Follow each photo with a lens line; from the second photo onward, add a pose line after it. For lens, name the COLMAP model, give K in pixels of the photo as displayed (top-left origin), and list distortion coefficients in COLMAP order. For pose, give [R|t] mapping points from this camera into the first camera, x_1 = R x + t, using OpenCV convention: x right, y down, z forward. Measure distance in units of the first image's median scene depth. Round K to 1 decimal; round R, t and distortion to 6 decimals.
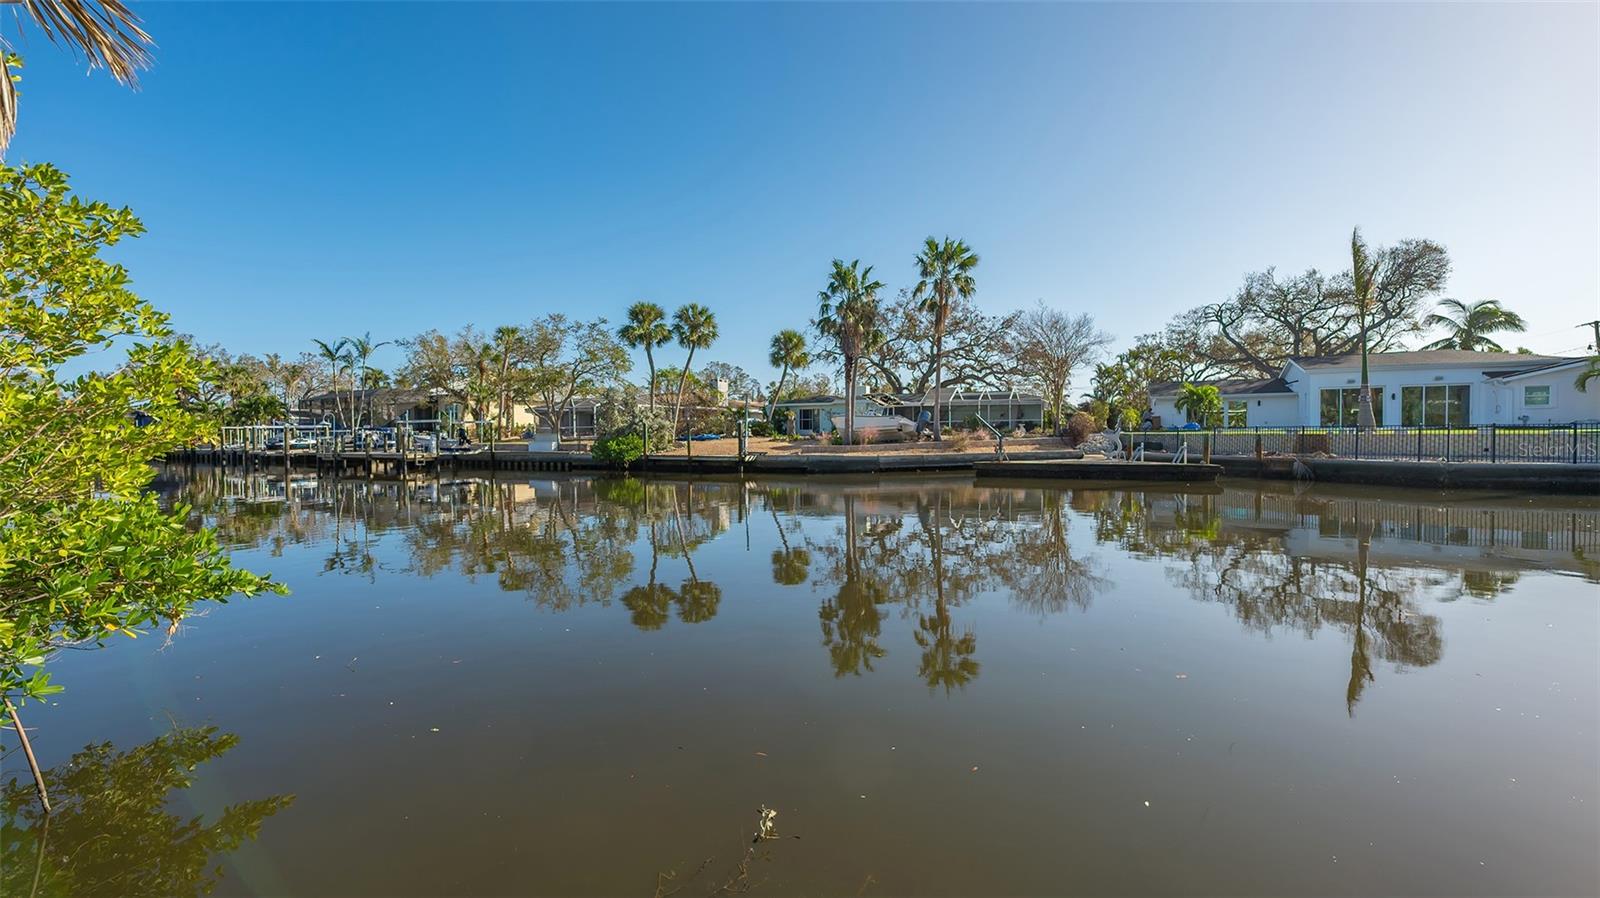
lens RADIAL K [[642.5, 0, 797.5], [0, 642.5, 446.3], [0, 0, 1]] dist [-0.005601, 0.000098]
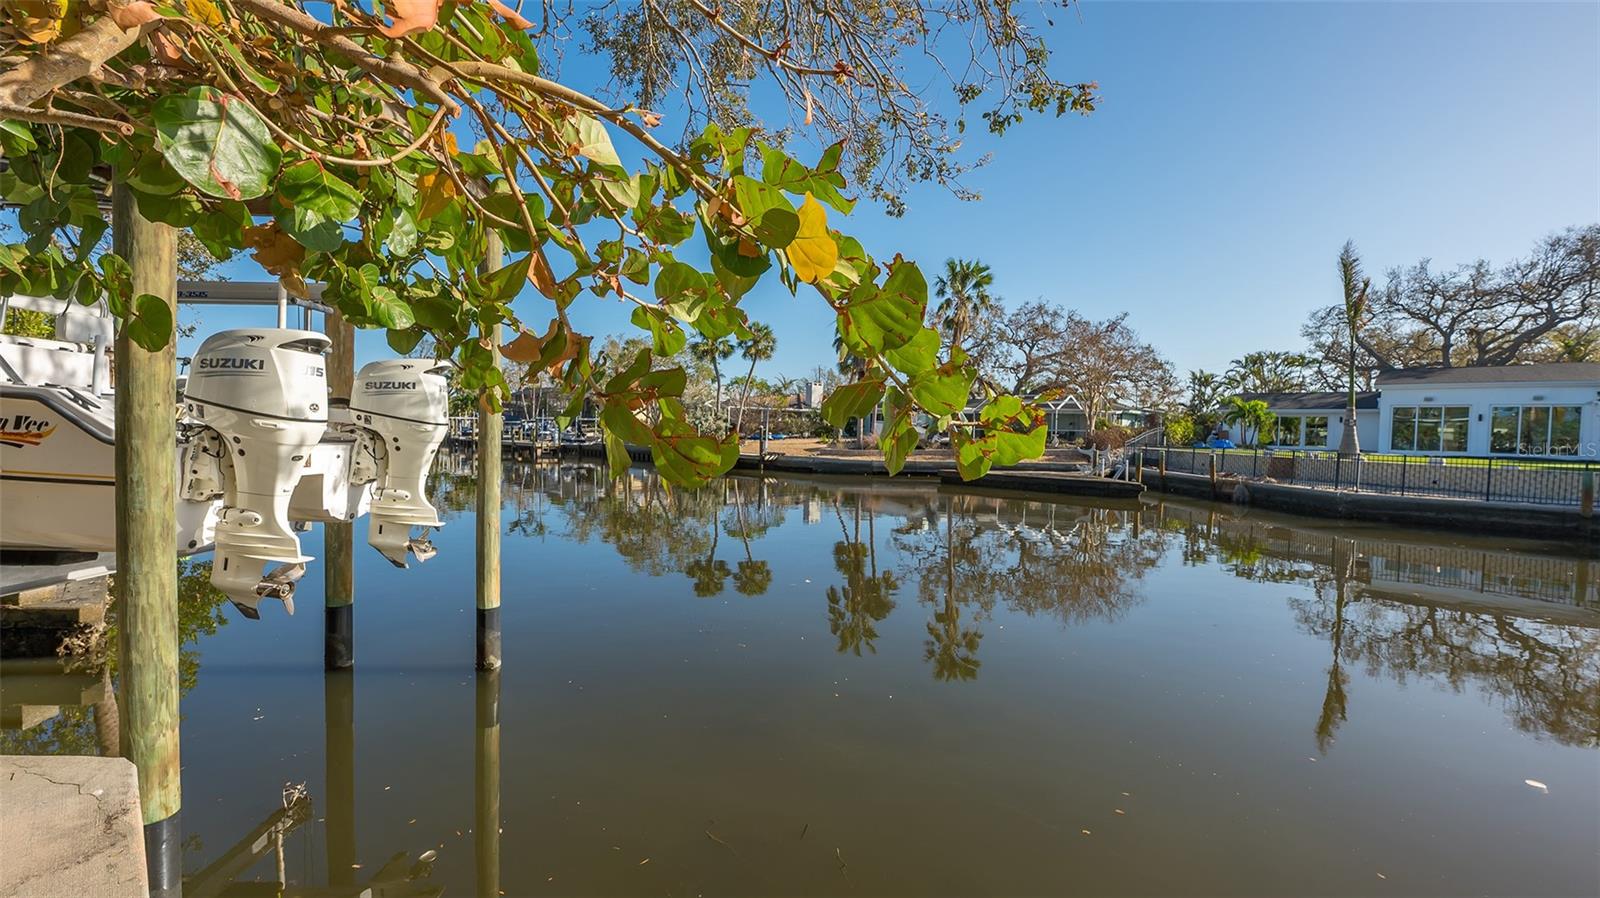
lens RADIAL K [[642.5, 0, 758.8], [0, 642.5, 458.6], [0, 0, 1]] dist [-0.005601, 0.000098]
pose [[0.951629, 0.043258, -0.304188, 0.215838], [-0.035576, 0.998894, 0.030754, -0.012478], [0.305182, -0.018444, 0.952116, -0.107439]]
